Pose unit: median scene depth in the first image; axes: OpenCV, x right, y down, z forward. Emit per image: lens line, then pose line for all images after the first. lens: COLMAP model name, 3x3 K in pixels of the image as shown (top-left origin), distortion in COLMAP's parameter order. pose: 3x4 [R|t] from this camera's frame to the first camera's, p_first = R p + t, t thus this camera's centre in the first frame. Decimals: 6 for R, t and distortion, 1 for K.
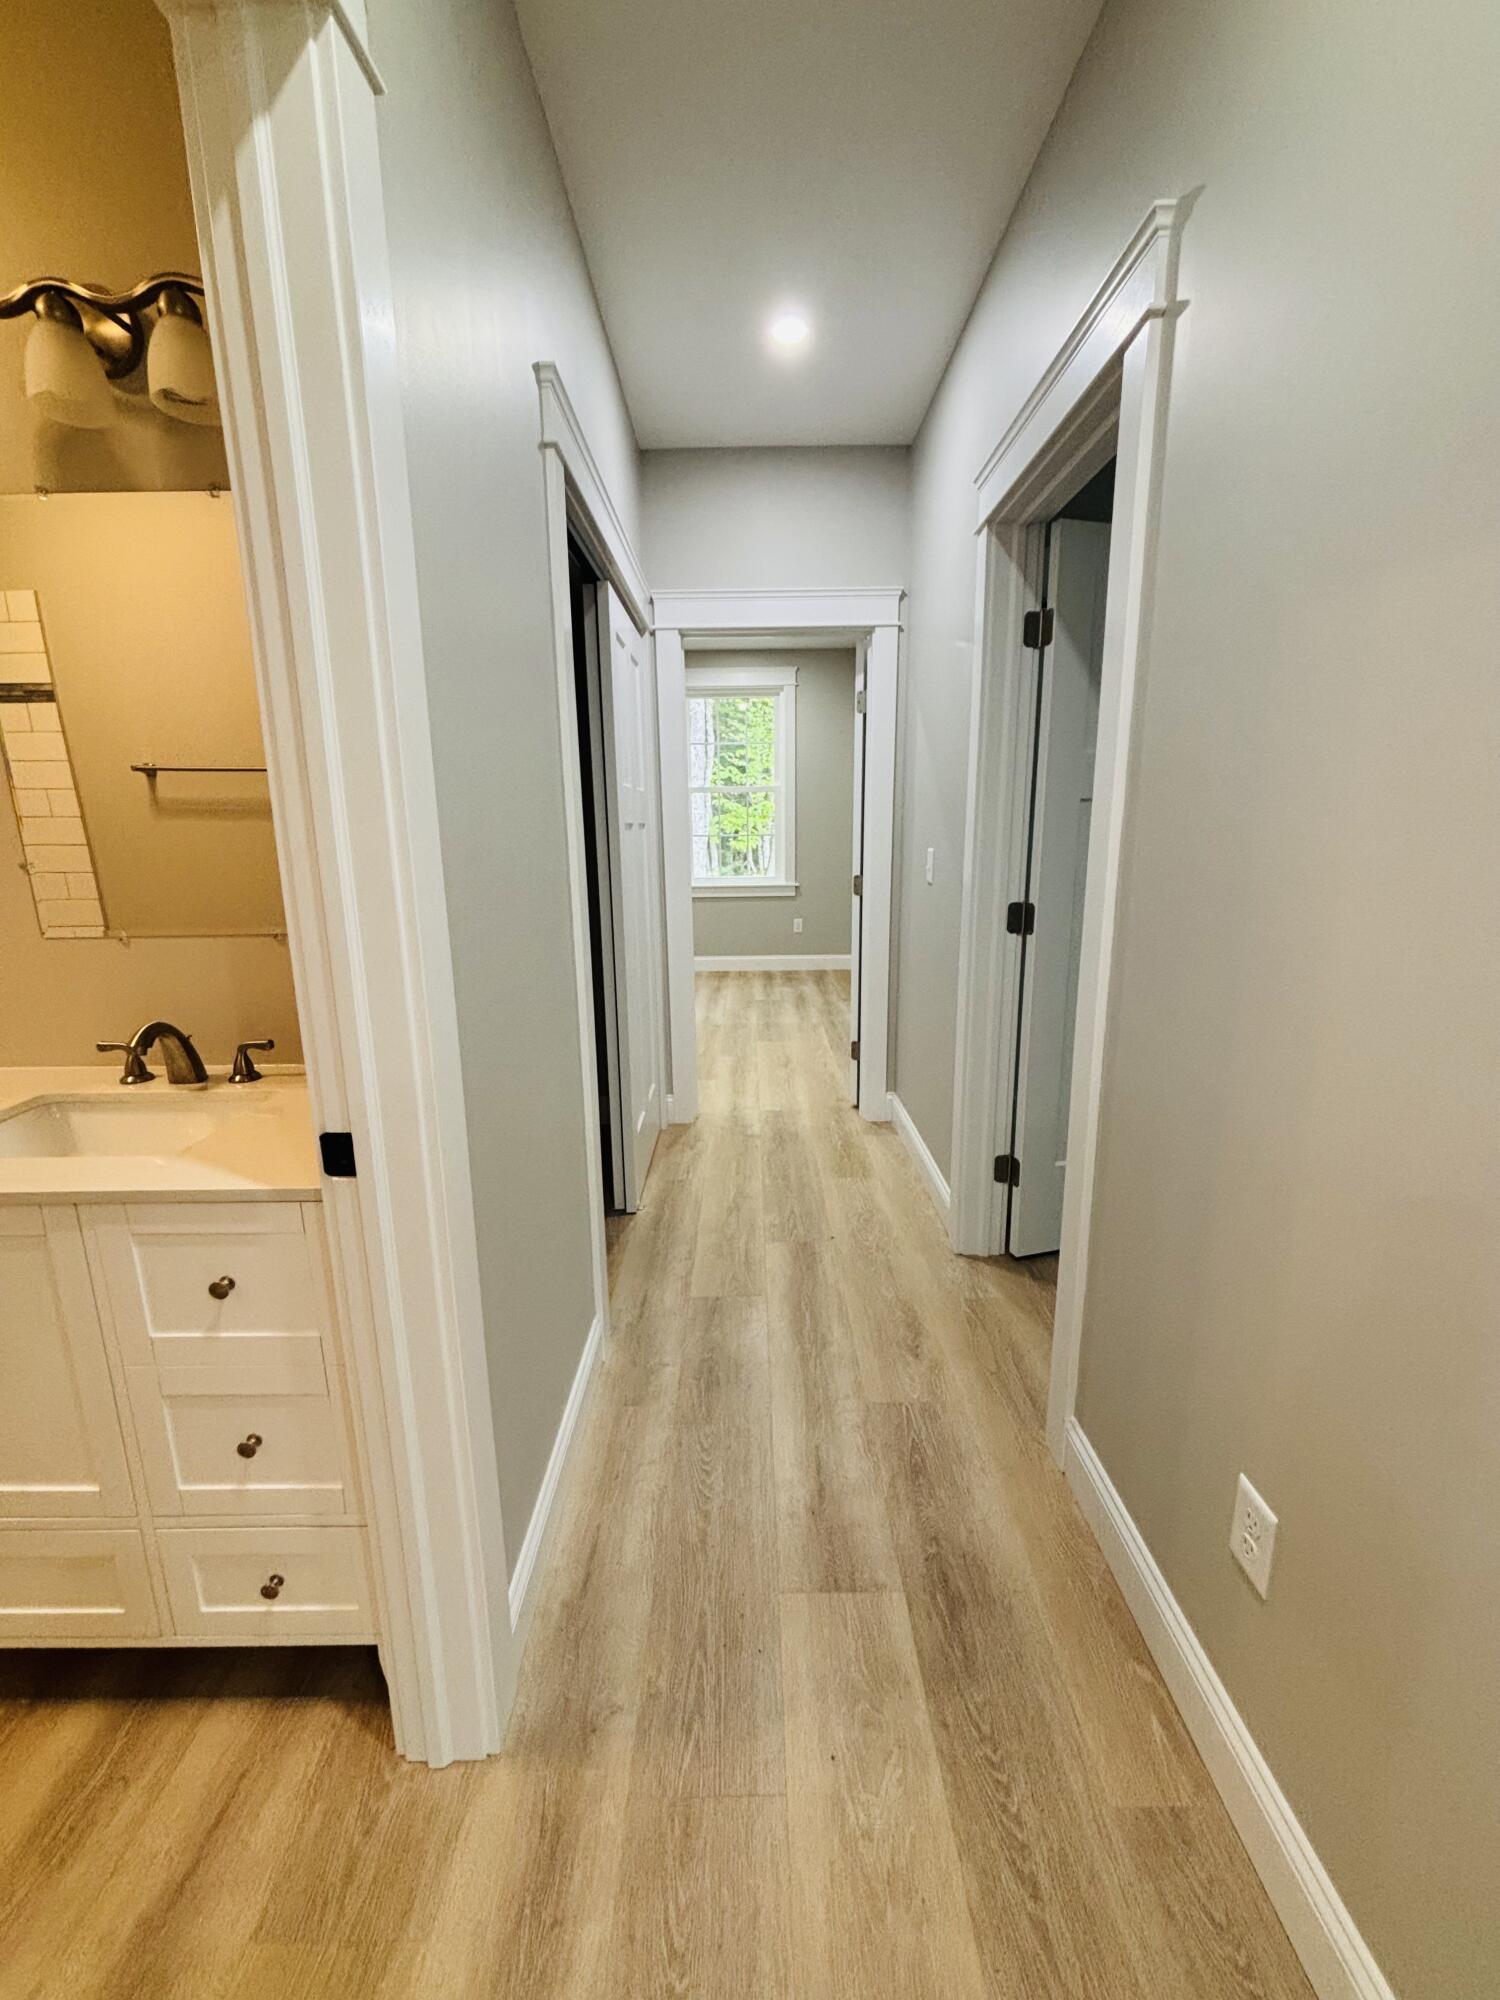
lens RADIAL K [[811.7, 0, 745.5], [0, 811.7, 1004.7], [0, 0, 1]] dist [0.003252, 0.001327]
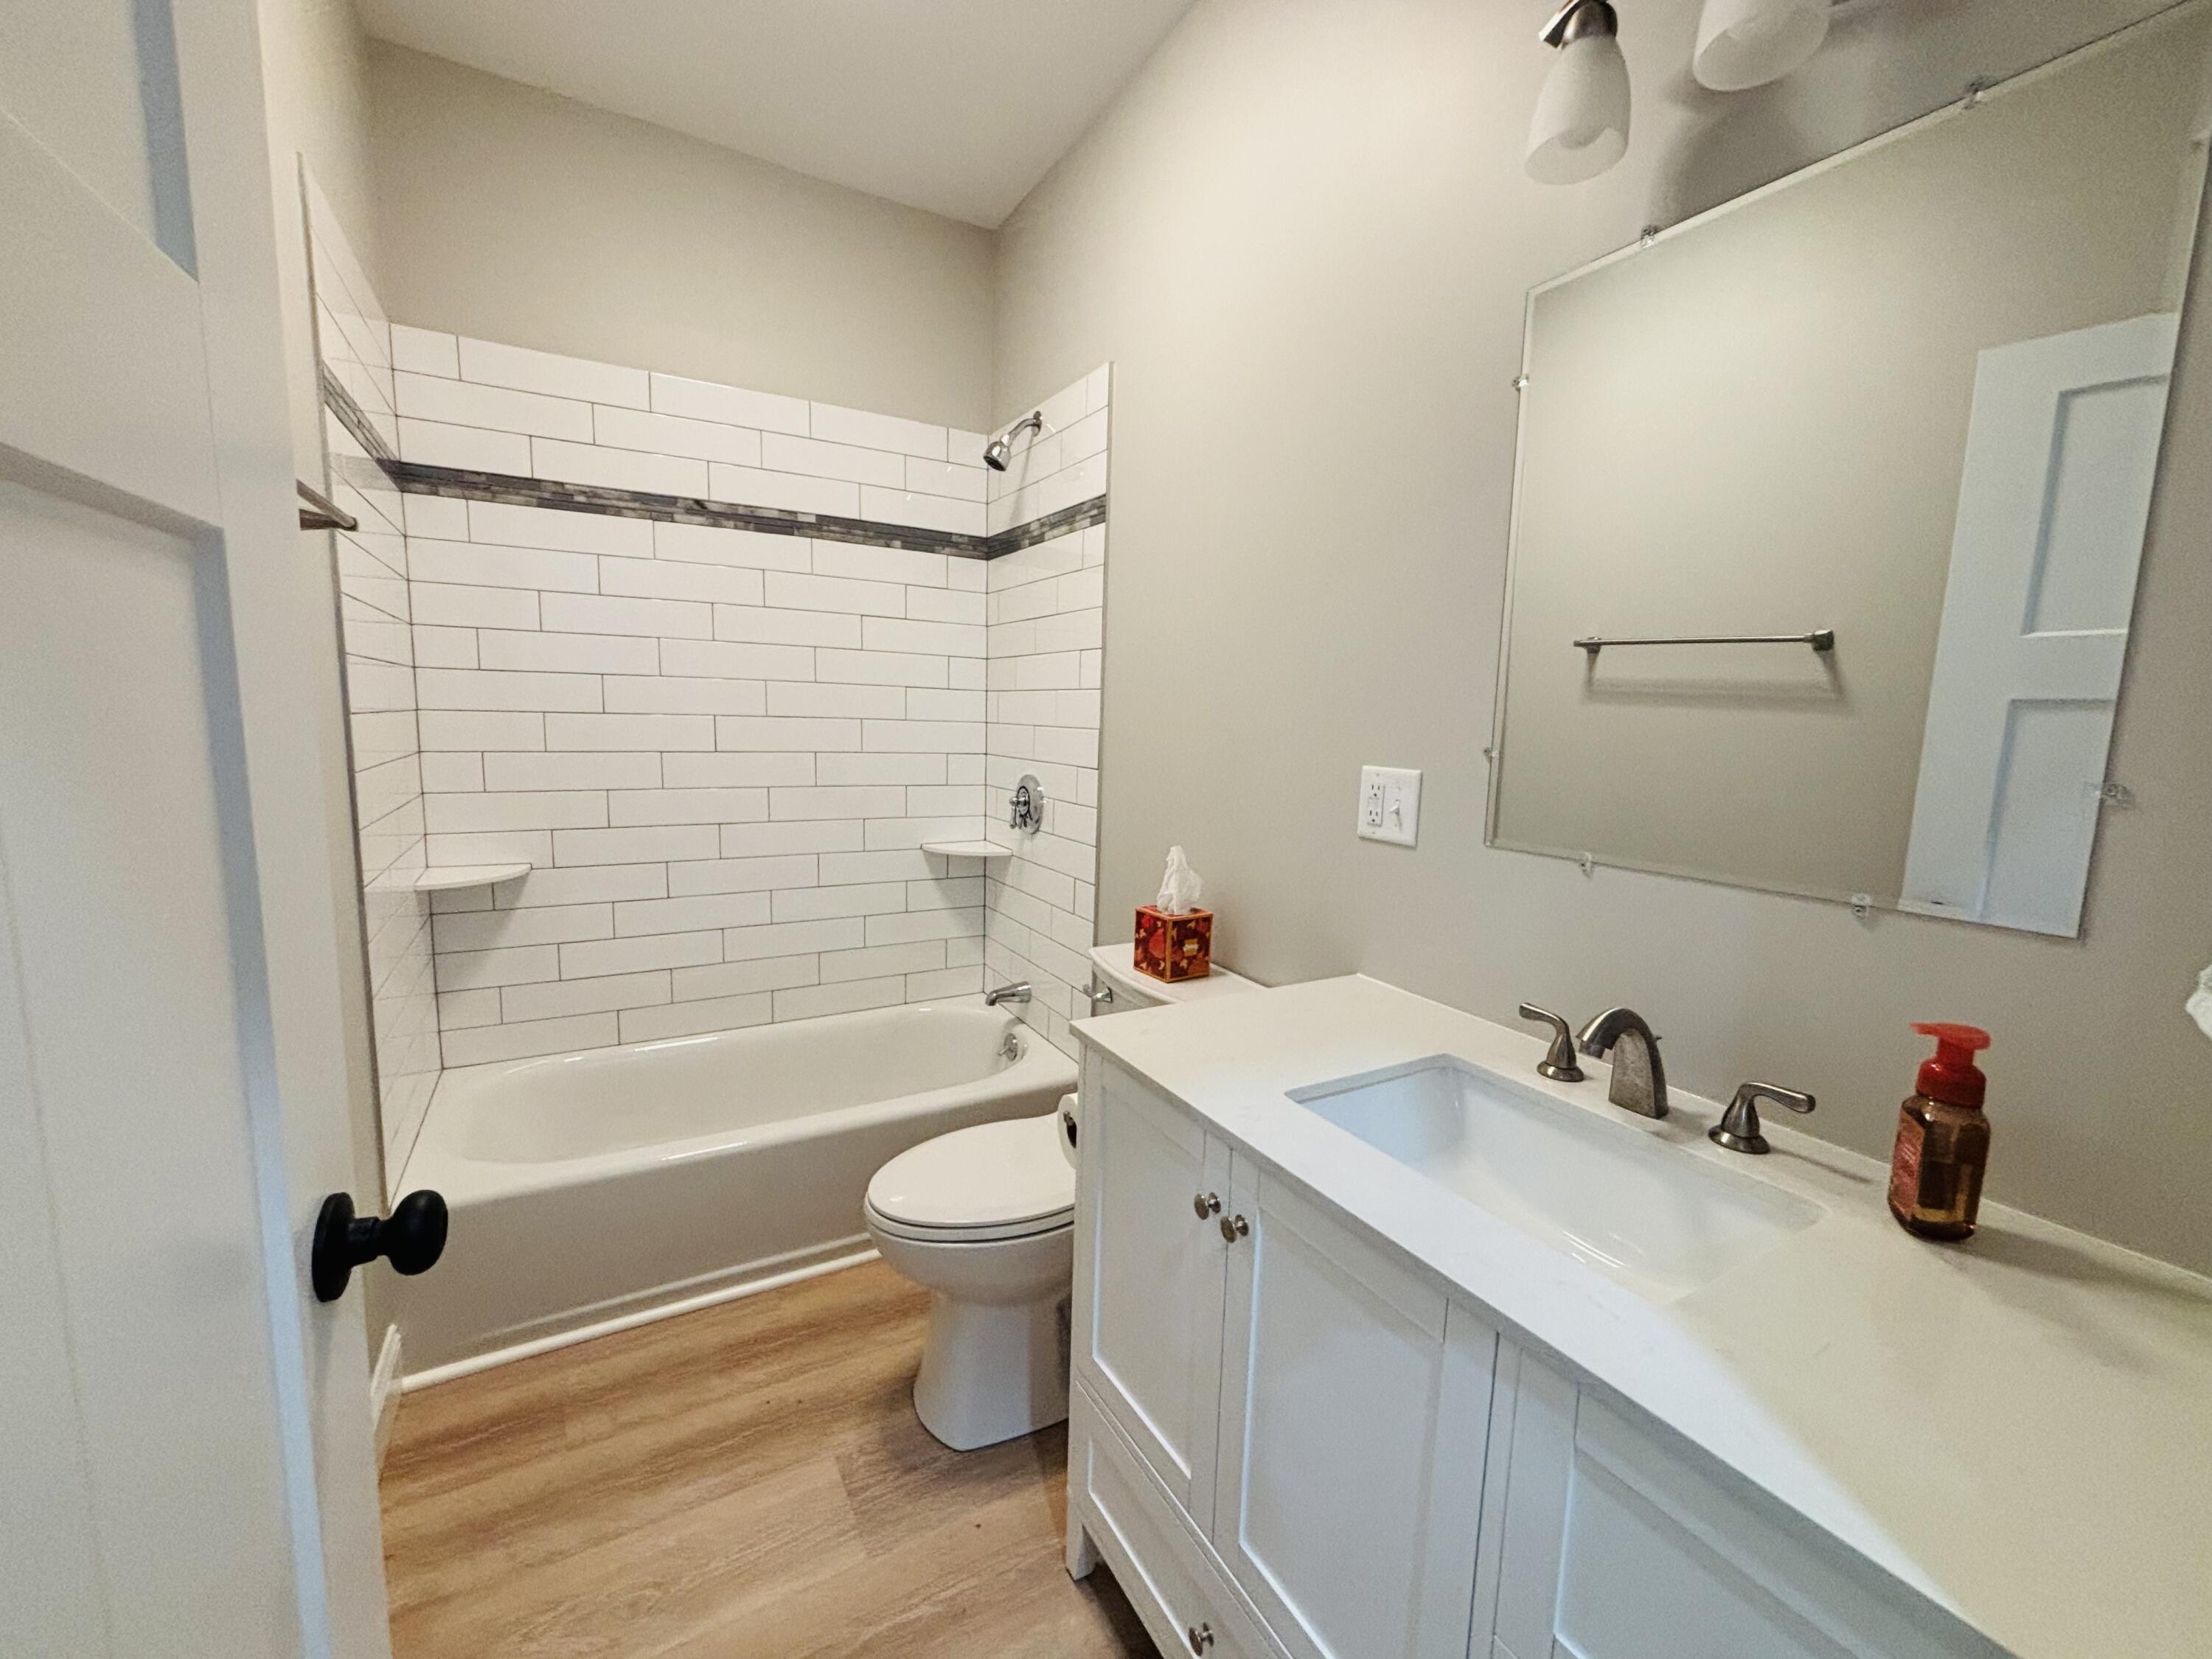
lens RADIAL K [[897.8, 0, 1104.7], [0, 897.8, 828.7], [0, 0, 1]] dist [0.003252, 0.001327]
pose [[0.504789, 0.138871, -0.851999, -0.337458], [-0.221659, 0.974735, 0.027548, -0.041397], [0.834299, 0.174947, 0.522818, 0.268223]]
